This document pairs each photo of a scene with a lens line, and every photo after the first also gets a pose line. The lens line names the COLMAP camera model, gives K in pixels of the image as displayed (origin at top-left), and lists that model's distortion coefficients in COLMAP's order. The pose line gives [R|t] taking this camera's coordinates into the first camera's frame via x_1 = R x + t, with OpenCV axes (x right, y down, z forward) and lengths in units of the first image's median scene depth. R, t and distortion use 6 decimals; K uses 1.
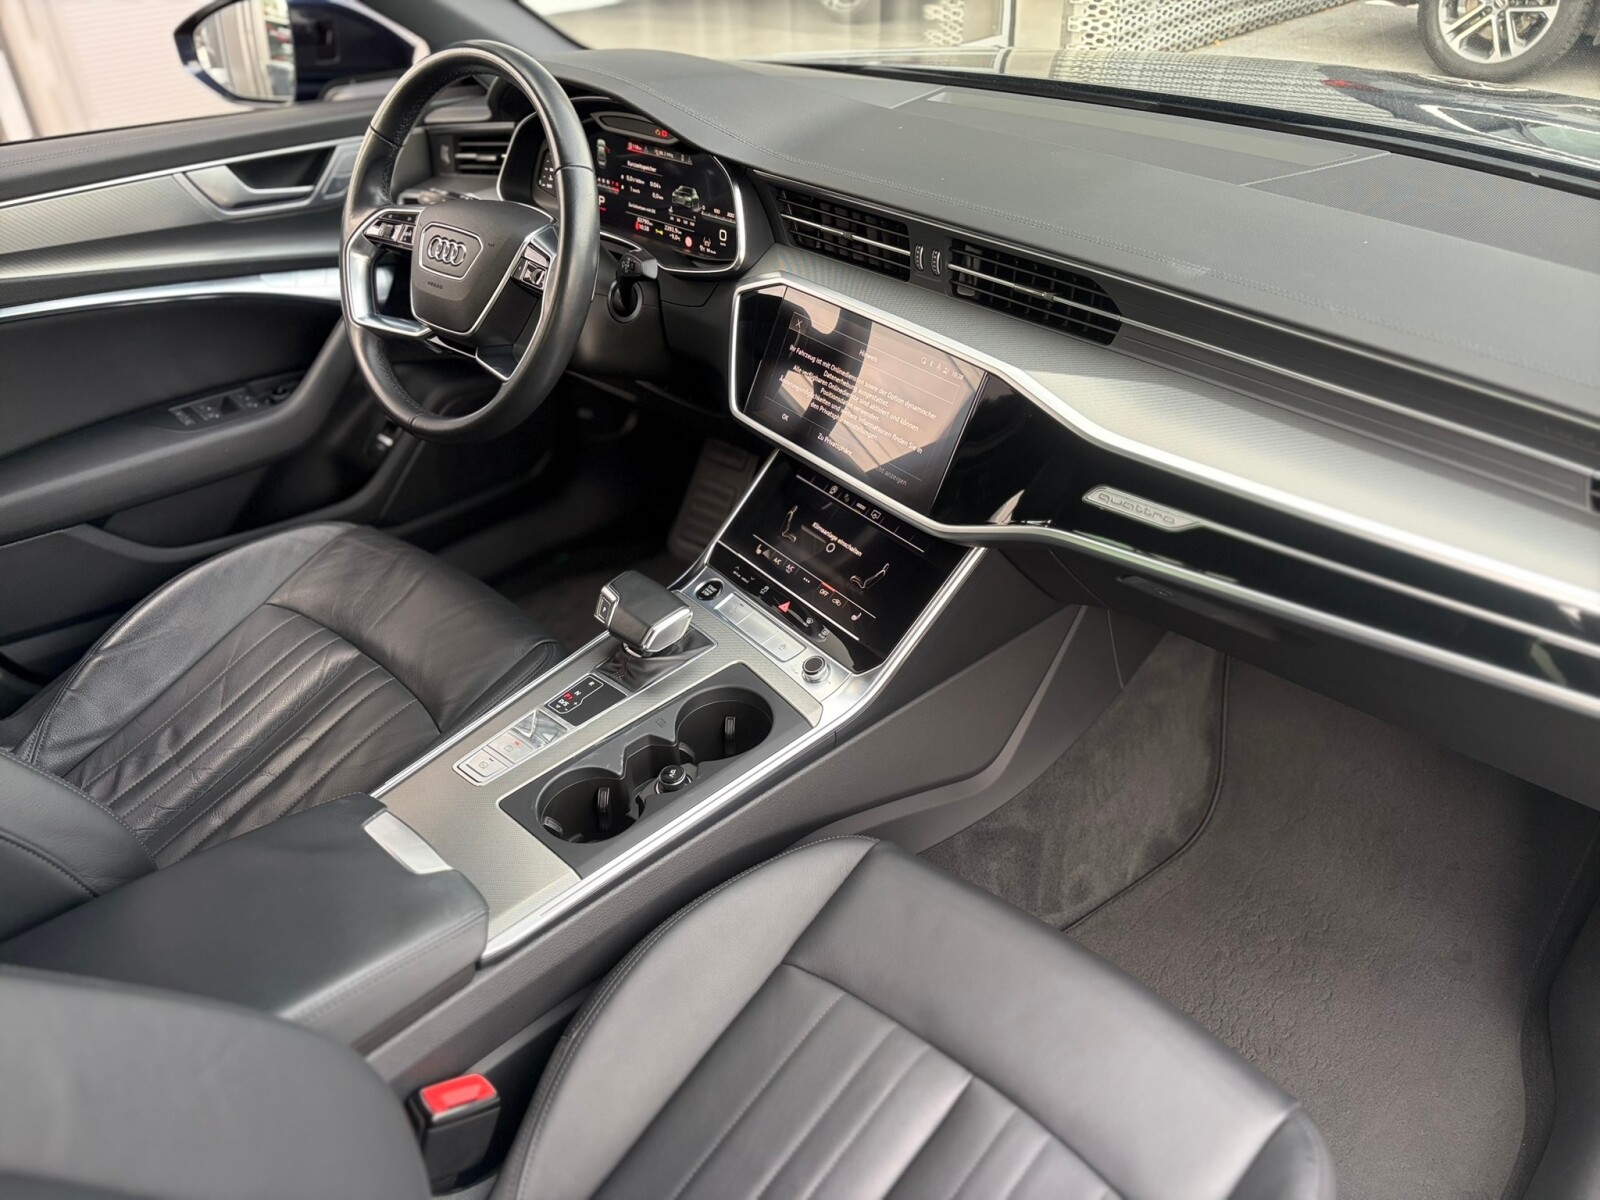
lens RADIAL K [[1236.8, 0, 794.7], [0, 1236.8, 618.4], [0, 0, 1]] dist [0.050963, -0.071356]
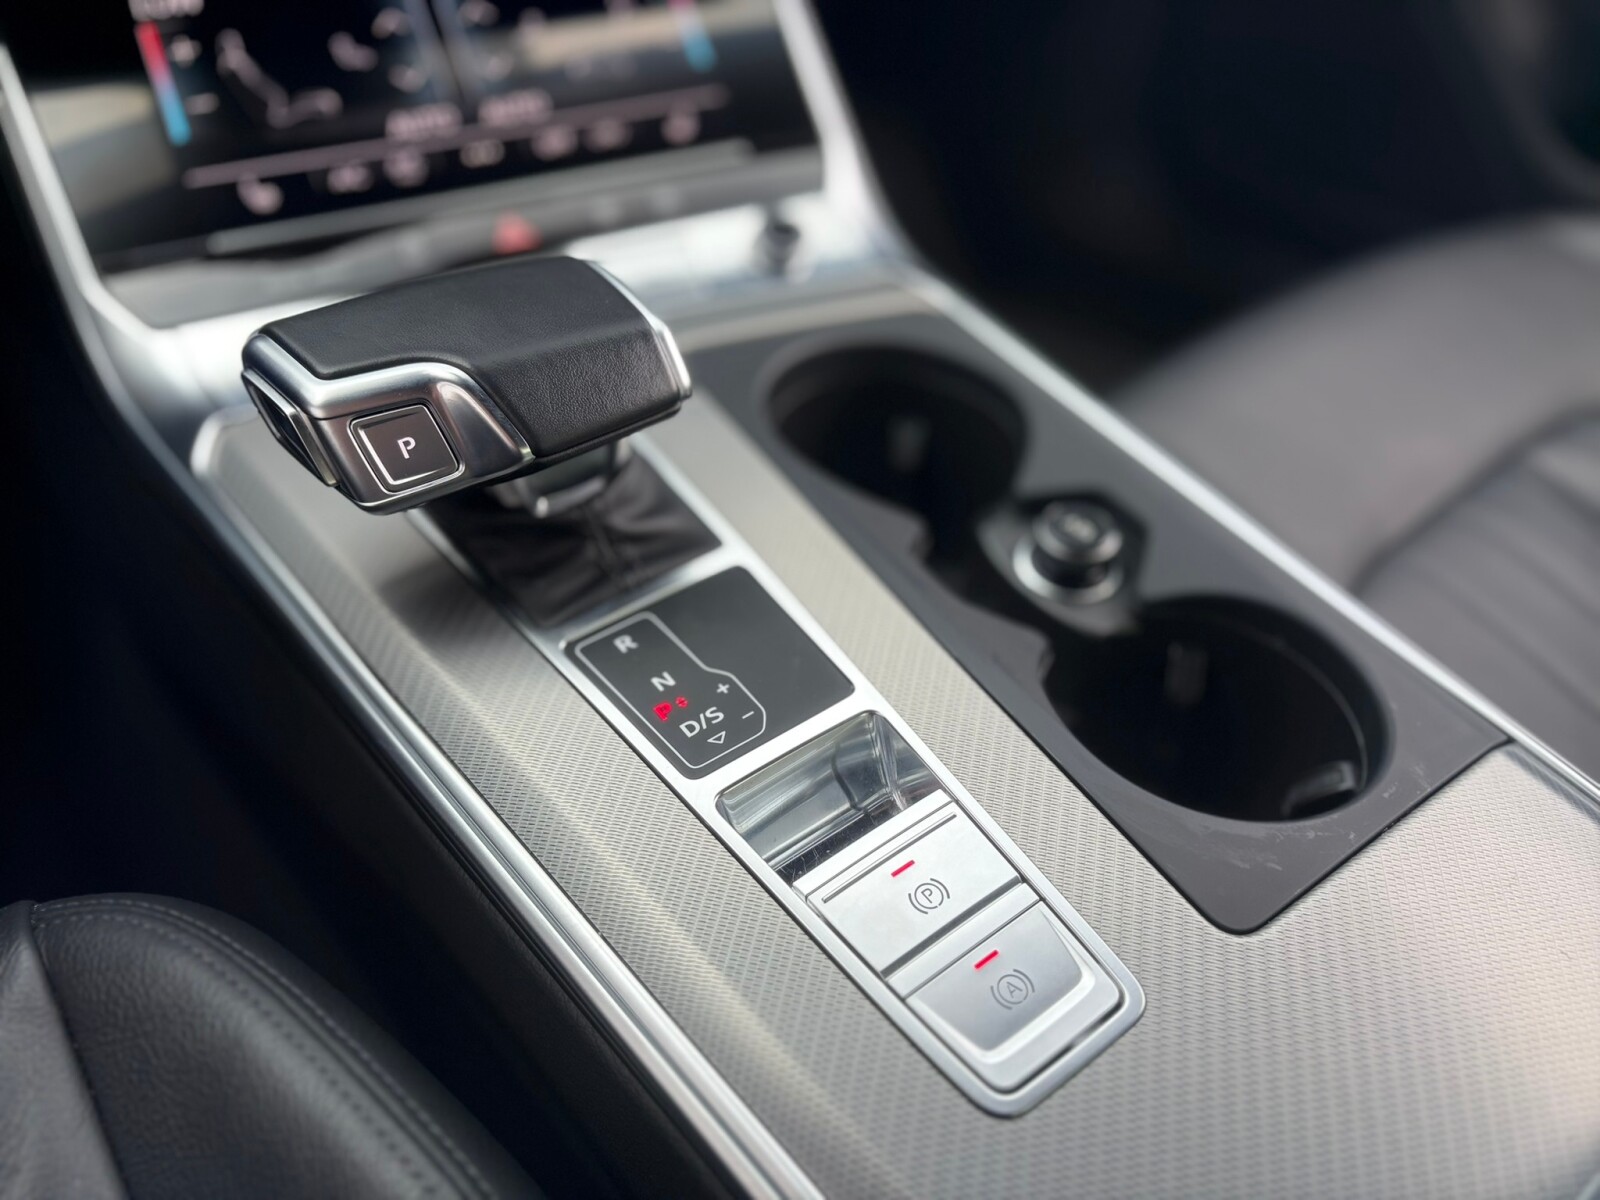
lens RADIAL K [[1215.8, 0, 809.3], [0, 1215.8, 596.1], [0, 0, 1]] dist [0.079870, -0.109885]
pose [[0.159023, -0.629882, 0.760237, -0.292620], [0.536161, 0.701687, 0.469220, -0.049564], [-0.829001, 0.332993, 0.449302, 0.685151]]
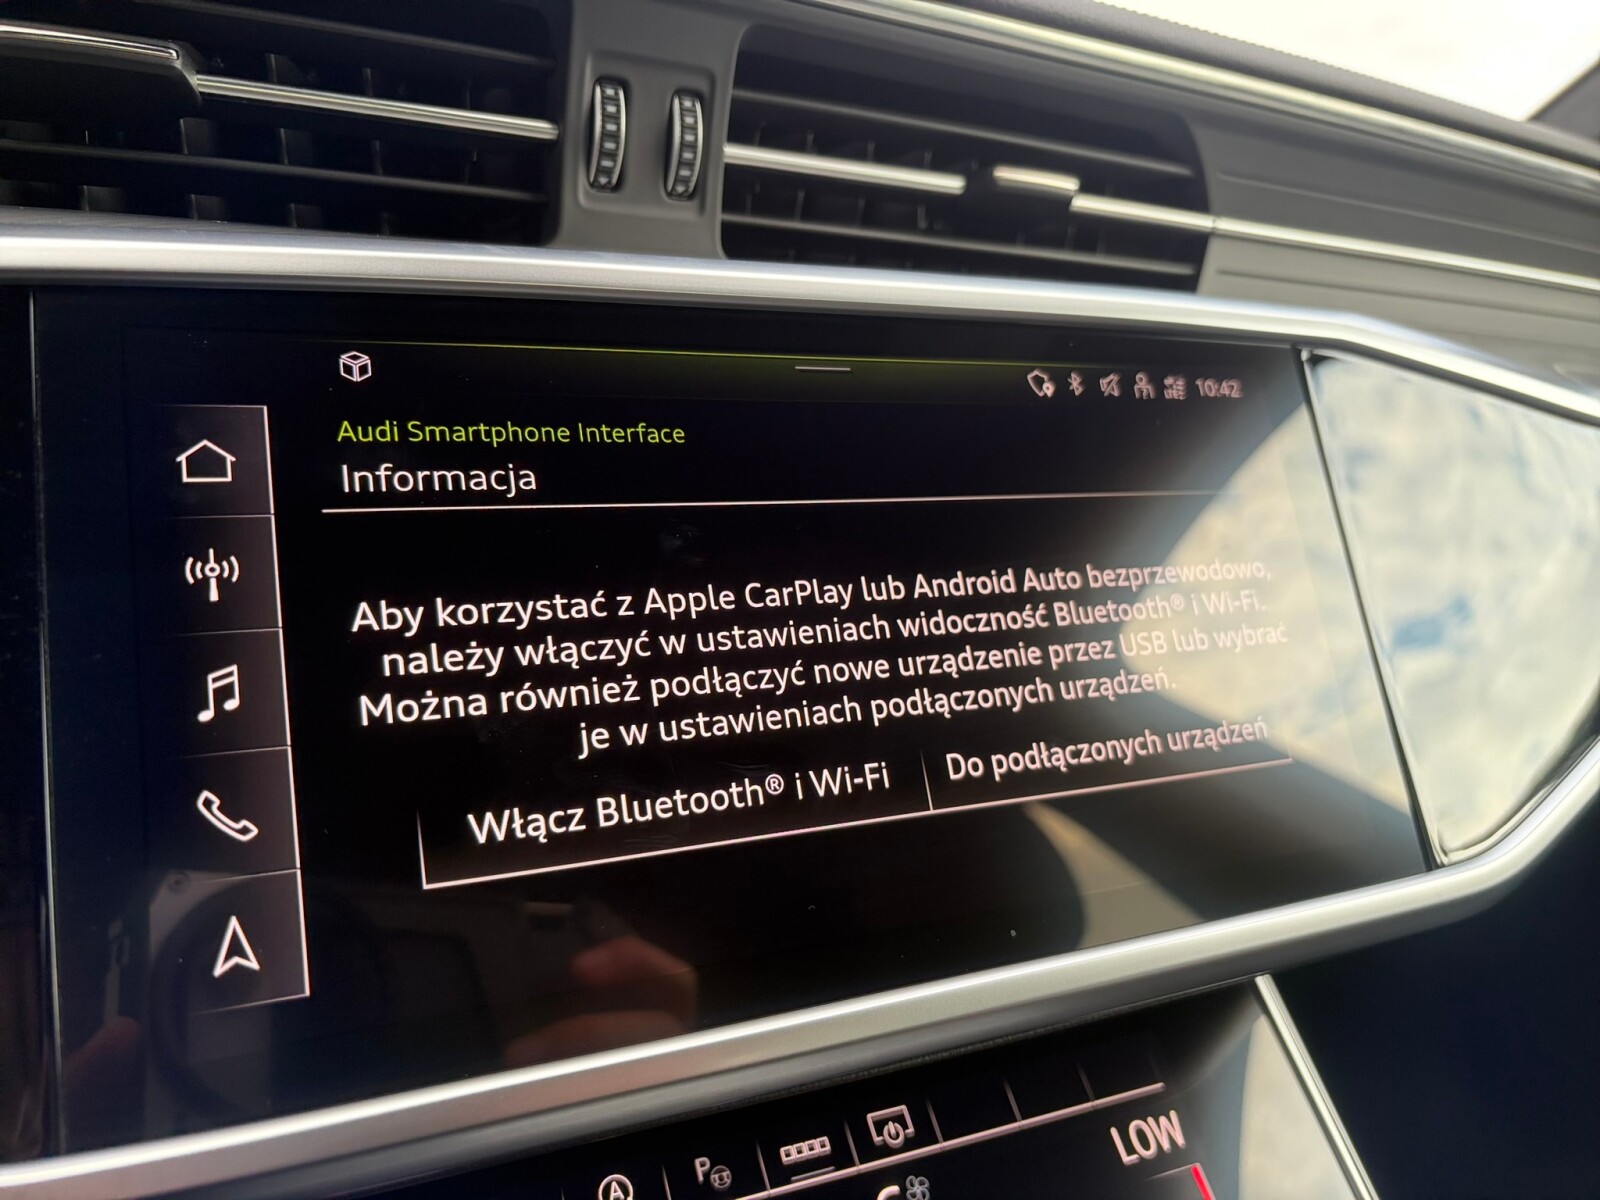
lens RADIAL K [[1253.2, 0, 800.0], [0, 1253.2, 600.0], [0, 0, 1]] dist [-0.000504, 0.000180]
pose [[0.204942, -0.179298, 0.962212, -0.127823], [0.507607, 0.860010, 0.052138, -0.162730], [-0.836859, 0.477740, 0.267265, 0.766197]]
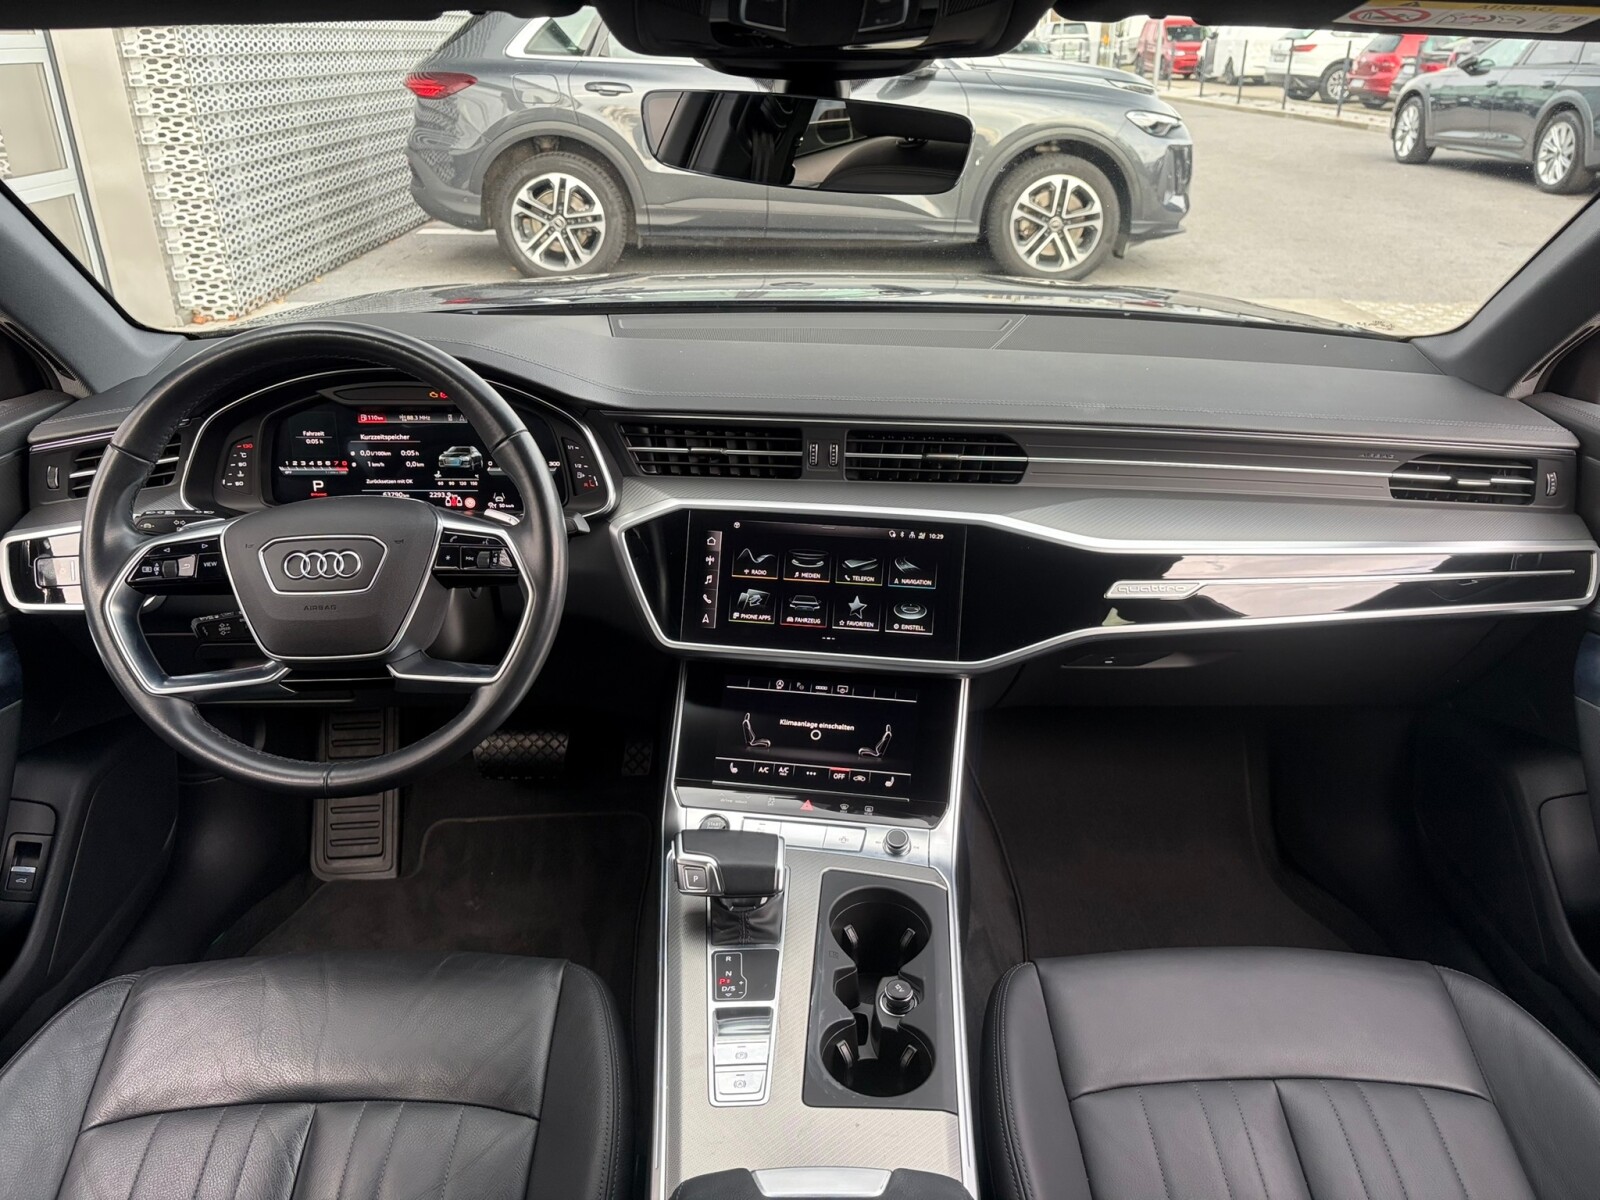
lens RADIAL K [[1215.8, 0, 809.3], [0, 1215.8, 596.1], [0, 0, 1]] dist [0.079870, -0.109885]
pose [[0.712055, -0.267762, 0.649061, -0.513640], [0.376504, 0.925893, -0.031080, -0.115513], [-0.592639, 0.266505, 0.760101, 0.178094]]
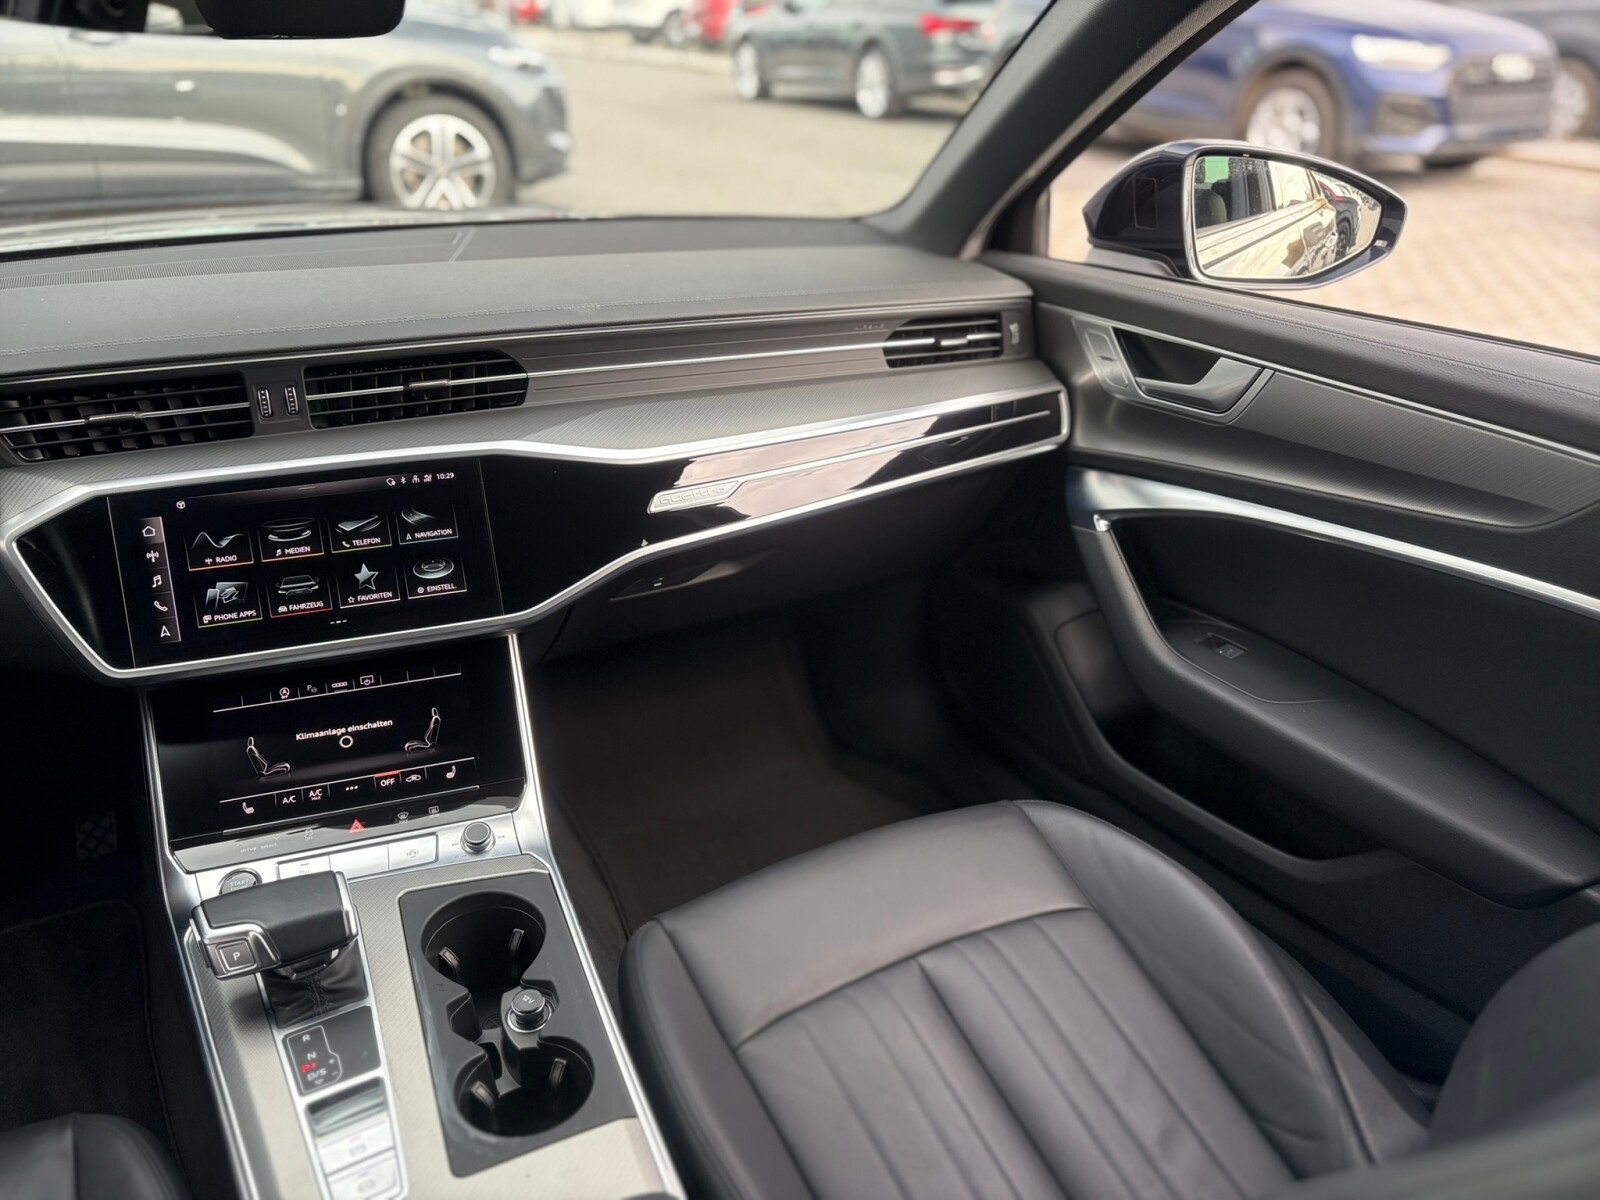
lens RADIAL K [[1226.7, 0, 802.8], [0, 1226.7, 606.6], [0, 0, 1]] dist [0.014239, 0.003239]
pose [[0.313909, -0.406314, 0.858120, -0.474861], [0.527084, 0.826319, 0.198444, -0.116195], [-0.789711, 0.390007, 0.473551, 0.279009]]
